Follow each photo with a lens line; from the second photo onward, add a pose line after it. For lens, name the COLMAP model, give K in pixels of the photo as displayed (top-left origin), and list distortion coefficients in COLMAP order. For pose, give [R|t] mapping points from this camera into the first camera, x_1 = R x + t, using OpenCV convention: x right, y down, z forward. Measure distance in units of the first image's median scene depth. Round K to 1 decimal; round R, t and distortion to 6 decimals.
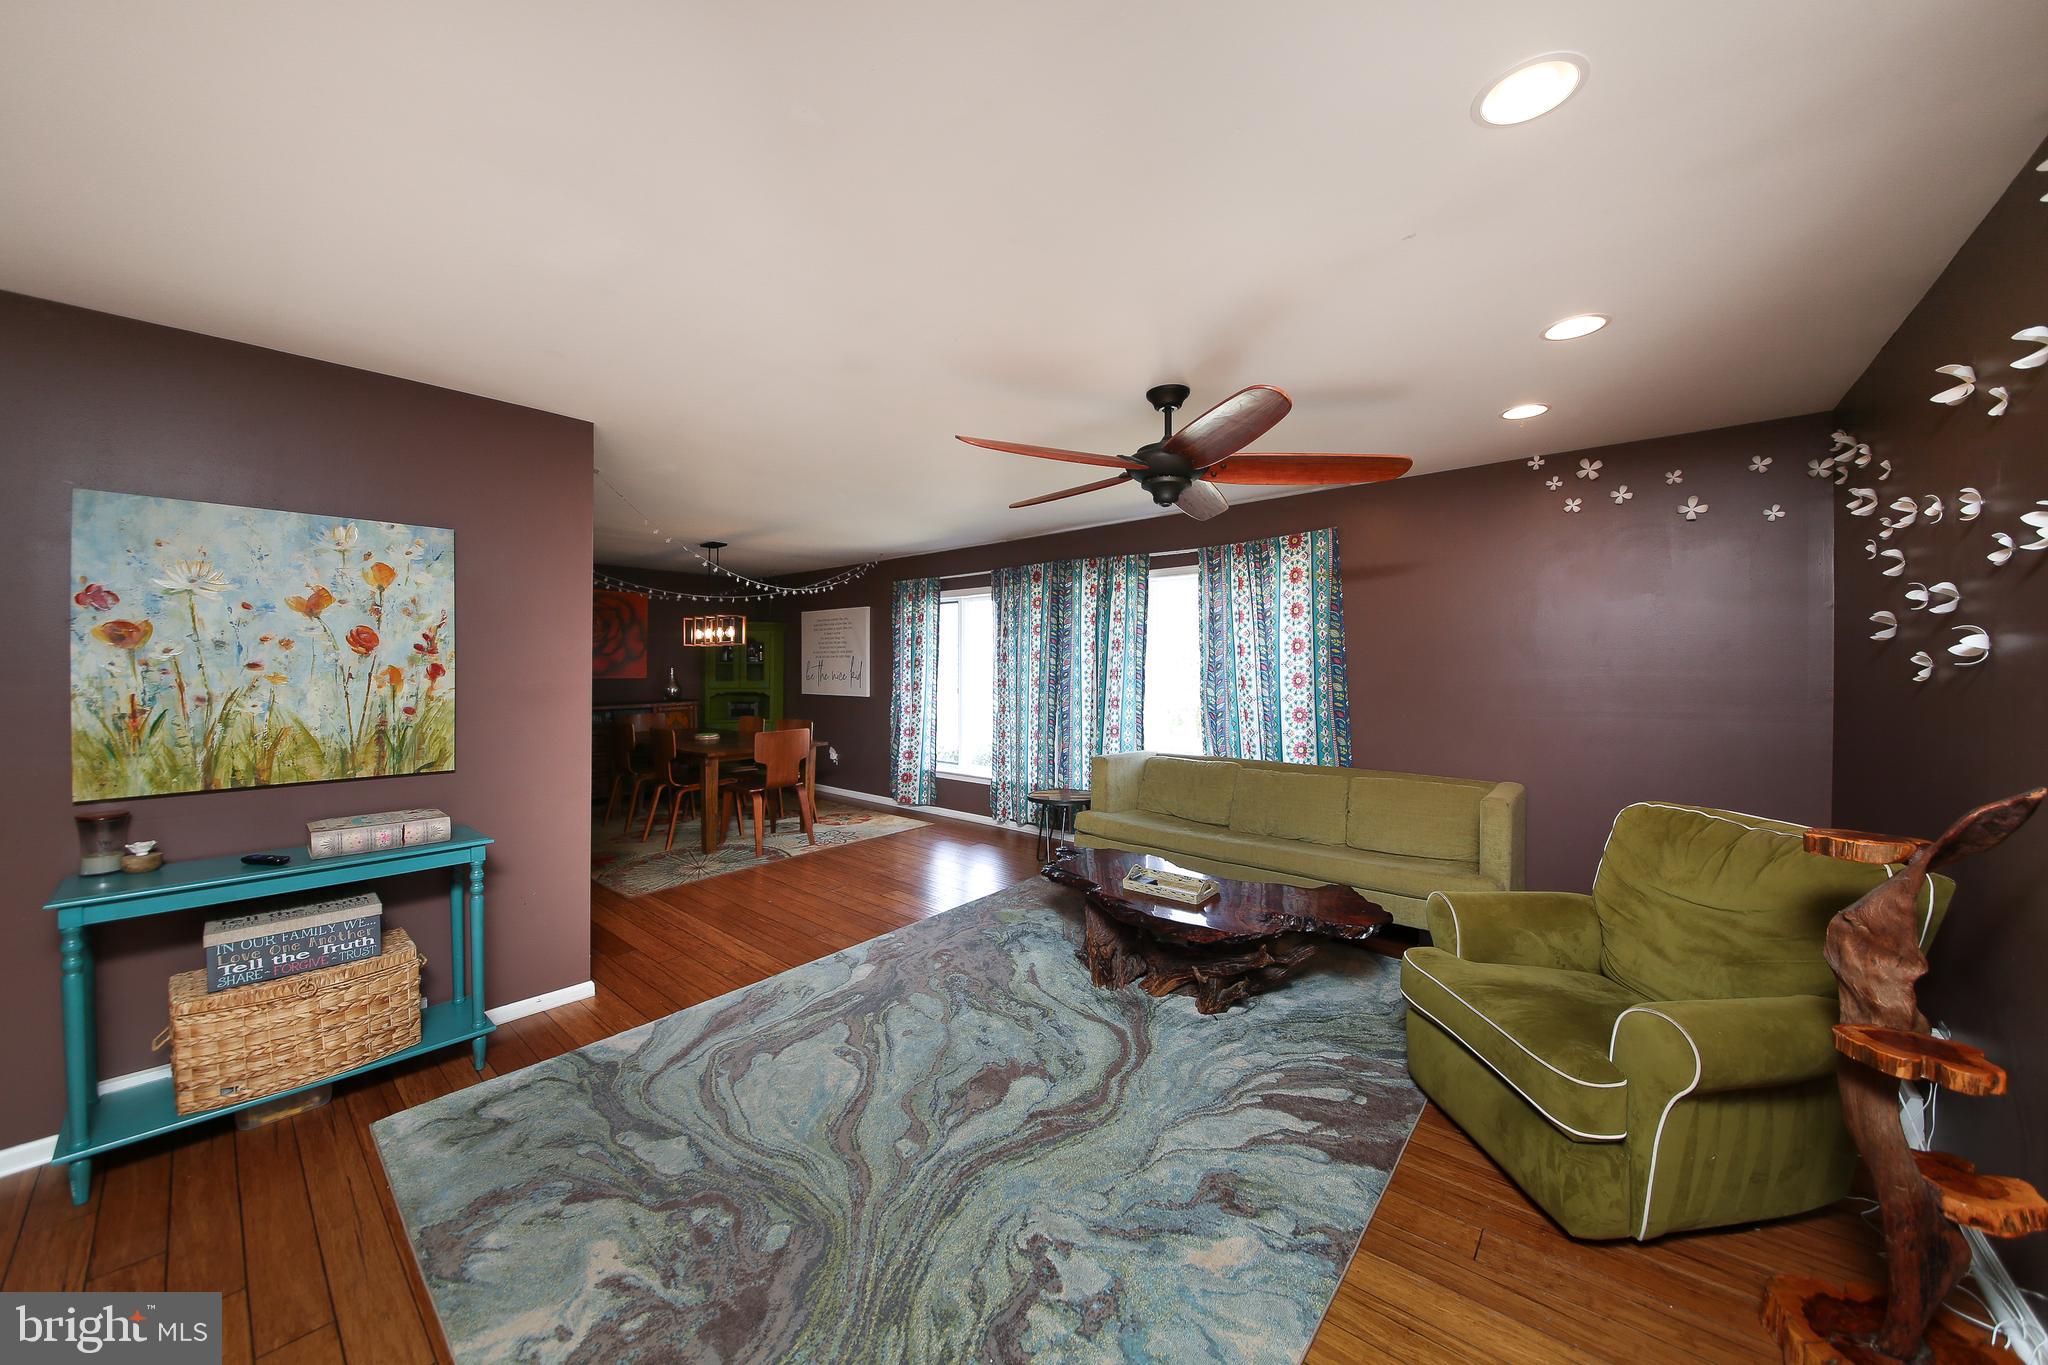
lens RADIAL K [[720.4, 0, 1044.9], [0, 720.4, 672.5], [0, 0, 1]] dist [-0.000886, -0.000482]
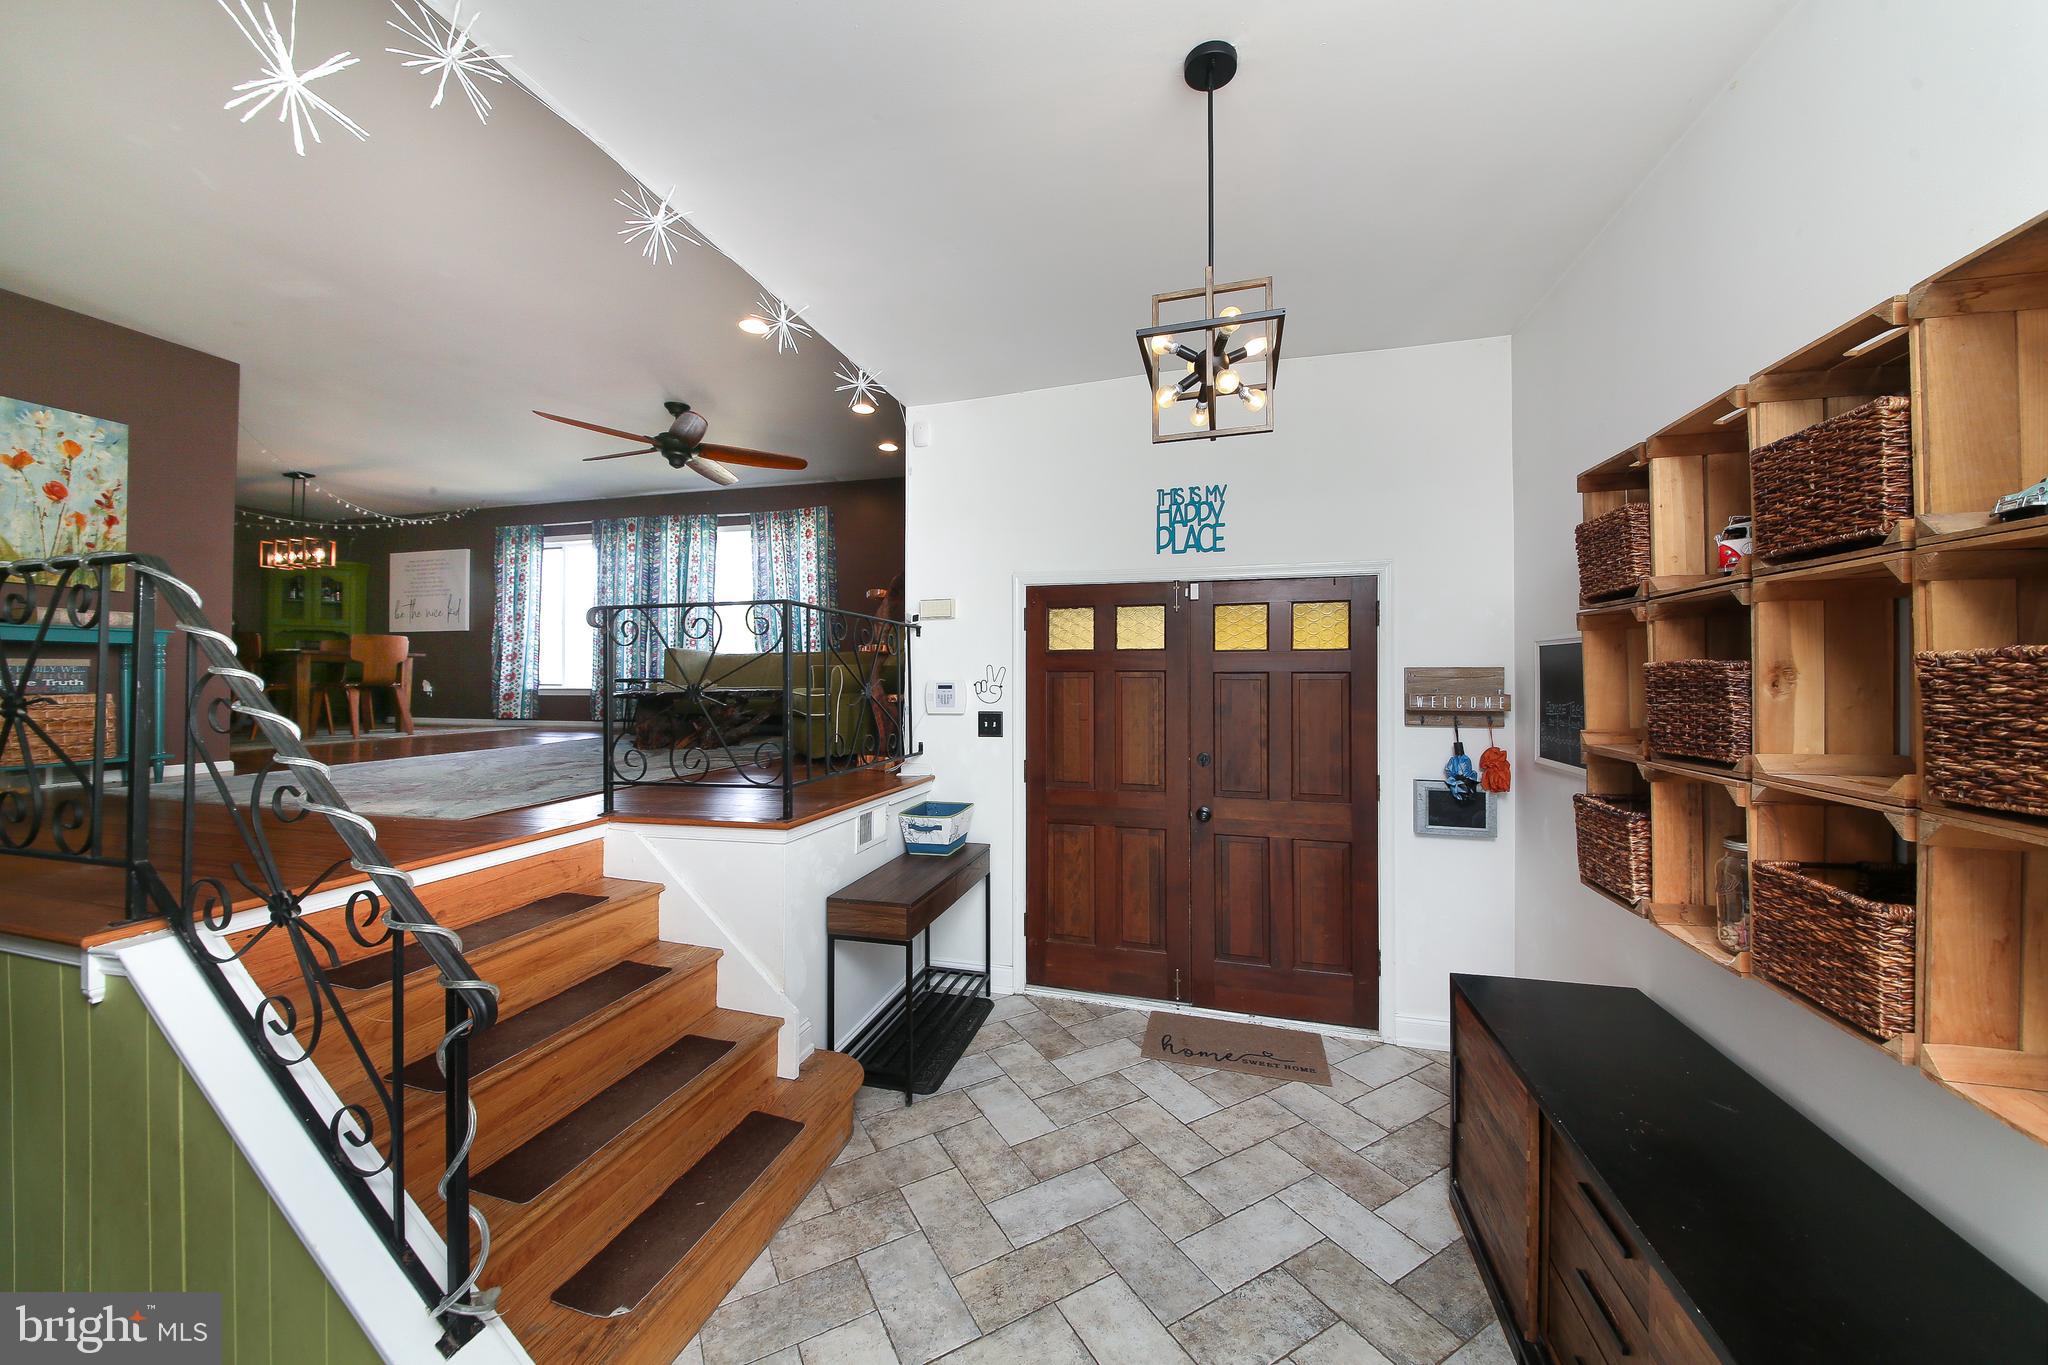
lens RADIAL K [[720.4, 0, 1044.9], [0, 720.4, 672.5], [0, 0, 1]] dist [-0.000886, -0.000482]
pose [[0.899811, 0.004991, 0.436251, 0.113145], [-0.000801, 0.999952, -0.009789, 0.169596], [-0.436279, 0.008459, 0.899772, -0.597429]]
